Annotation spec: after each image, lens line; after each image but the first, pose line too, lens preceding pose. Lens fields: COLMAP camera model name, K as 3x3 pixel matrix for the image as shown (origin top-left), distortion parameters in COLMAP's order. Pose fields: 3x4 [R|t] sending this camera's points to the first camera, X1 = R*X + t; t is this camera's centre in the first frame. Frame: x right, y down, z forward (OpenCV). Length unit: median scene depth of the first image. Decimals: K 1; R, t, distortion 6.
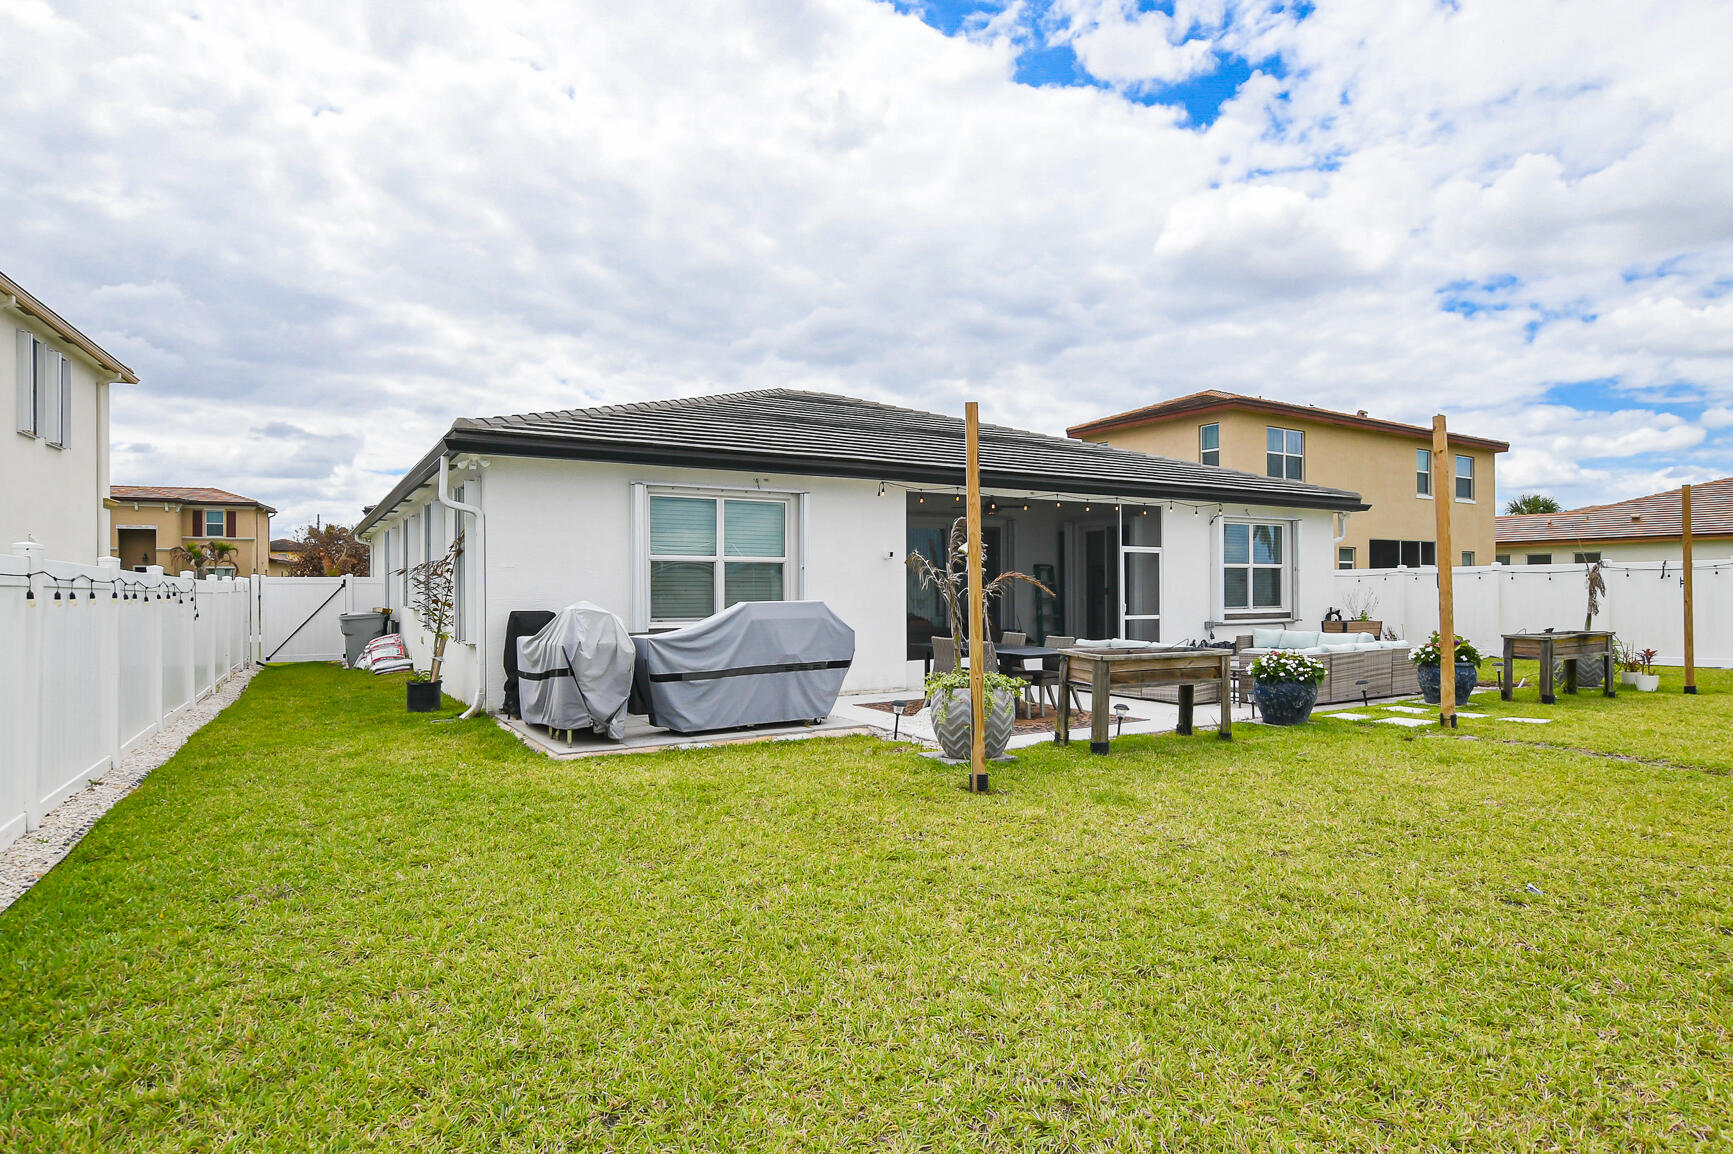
lens RADIAL K [[953.9, 0, 877.3], [0, 953.9, 643.7], [0, 0, 1]] dist [-0.012967, -0.000531]
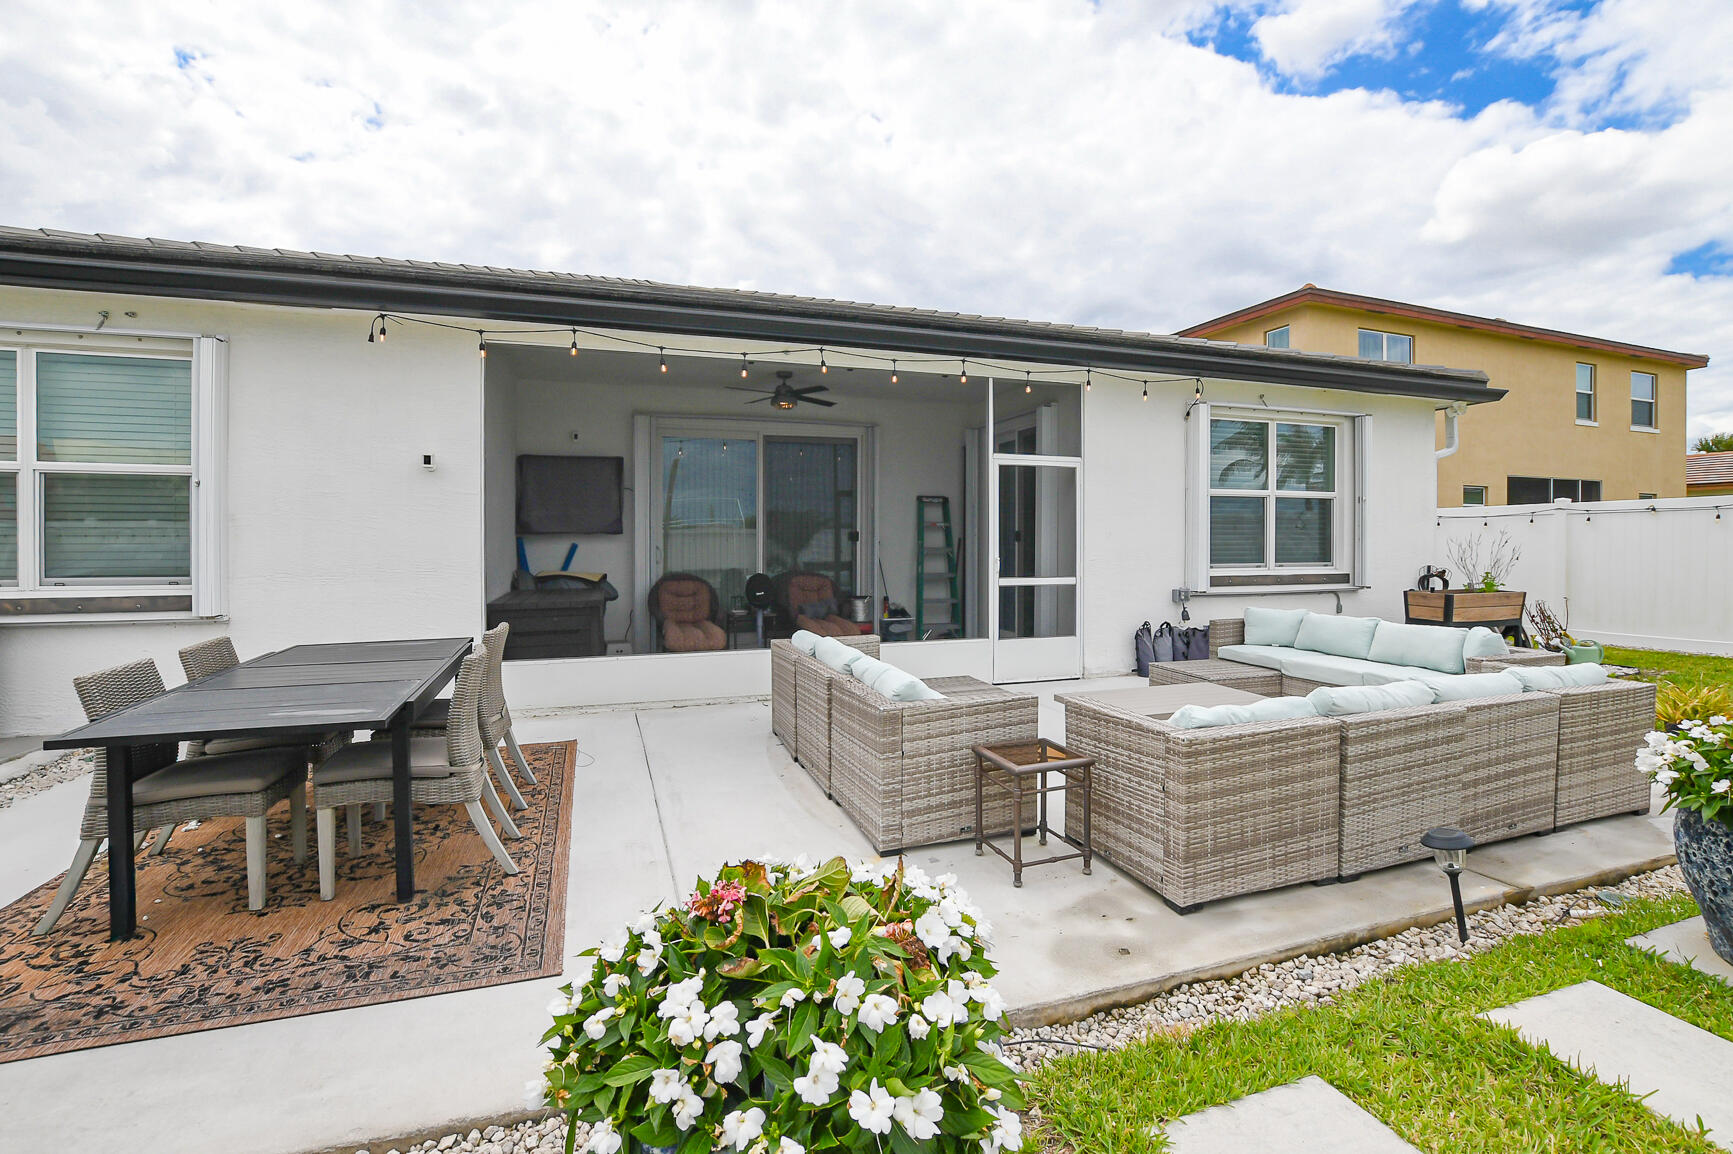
lens RADIAL K [[776.2, 0, 869.6], [0, 776.2, 583.1], [0, 0, 1]] dist [-0.026059, 0.000713]
pose [[0.975440, 0.015029, -0.219751, 0.257009], [-0.015766, 0.999874, -0.001604, -0.022364], [0.219699, 0.005029, 0.975555, 0.486487]]
